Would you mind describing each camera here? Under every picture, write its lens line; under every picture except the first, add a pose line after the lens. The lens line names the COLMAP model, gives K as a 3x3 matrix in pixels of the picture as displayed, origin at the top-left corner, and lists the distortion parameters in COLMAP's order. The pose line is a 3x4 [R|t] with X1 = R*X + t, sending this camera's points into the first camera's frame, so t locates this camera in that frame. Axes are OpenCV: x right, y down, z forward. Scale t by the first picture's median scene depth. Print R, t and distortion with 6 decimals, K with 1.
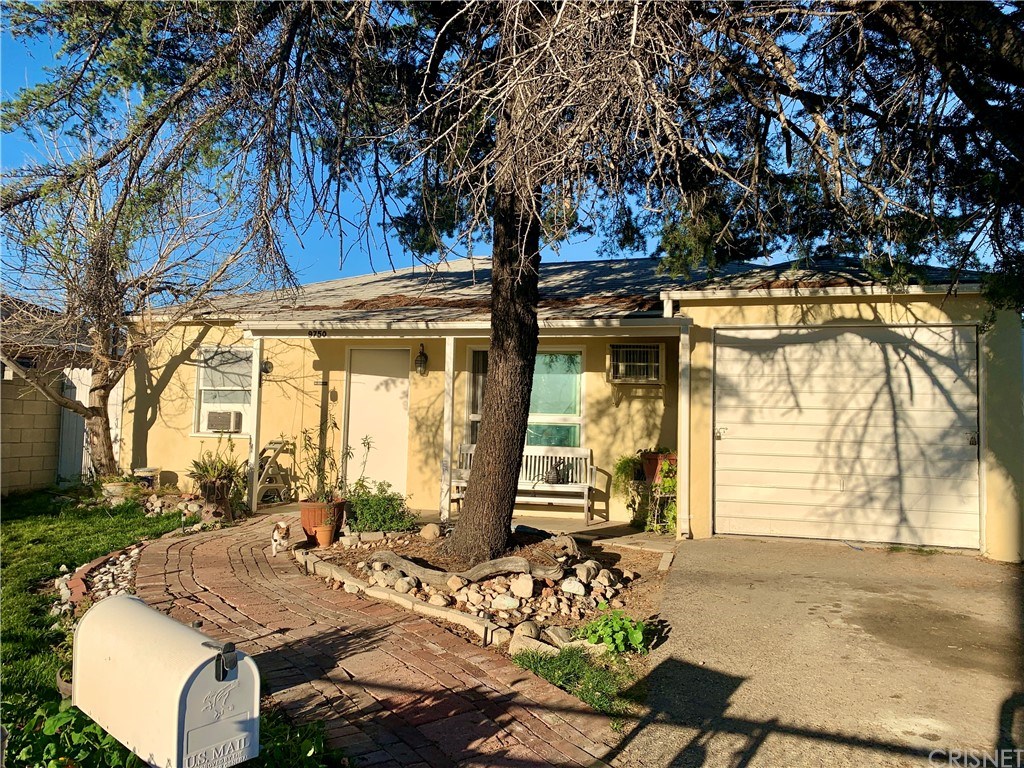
lens RADIAL K [[786.3, 0, 492.9], [0, 786.3, 378.3], [0, 0, 1]] dist [0.055278, -0.078281]
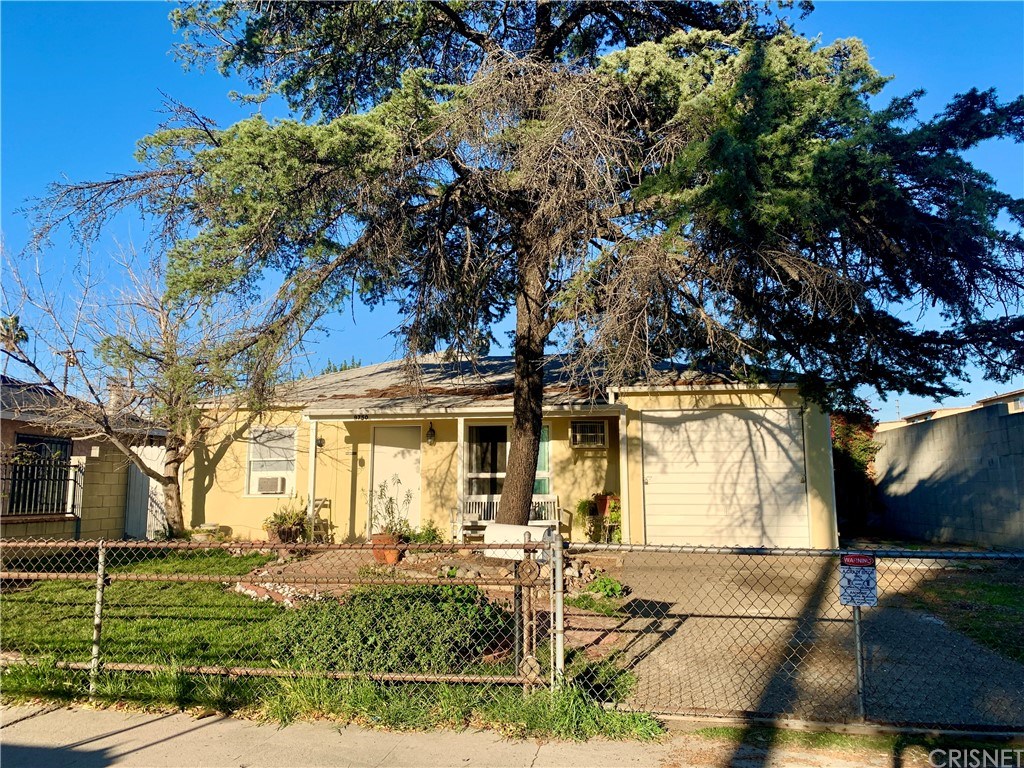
lens RADIAL K [[786.3, 0, 510.3], [0, 786.3, 378.7], [0, 0, 1]] dist [0.055278, -0.078281]
pose [[0.990230, -0.010756, 0.139025, -0.163210], [0.021911, 0.996638, -0.078951, -0.009966], [-0.137709, 0.081226, 0.987137, -0.424084]]
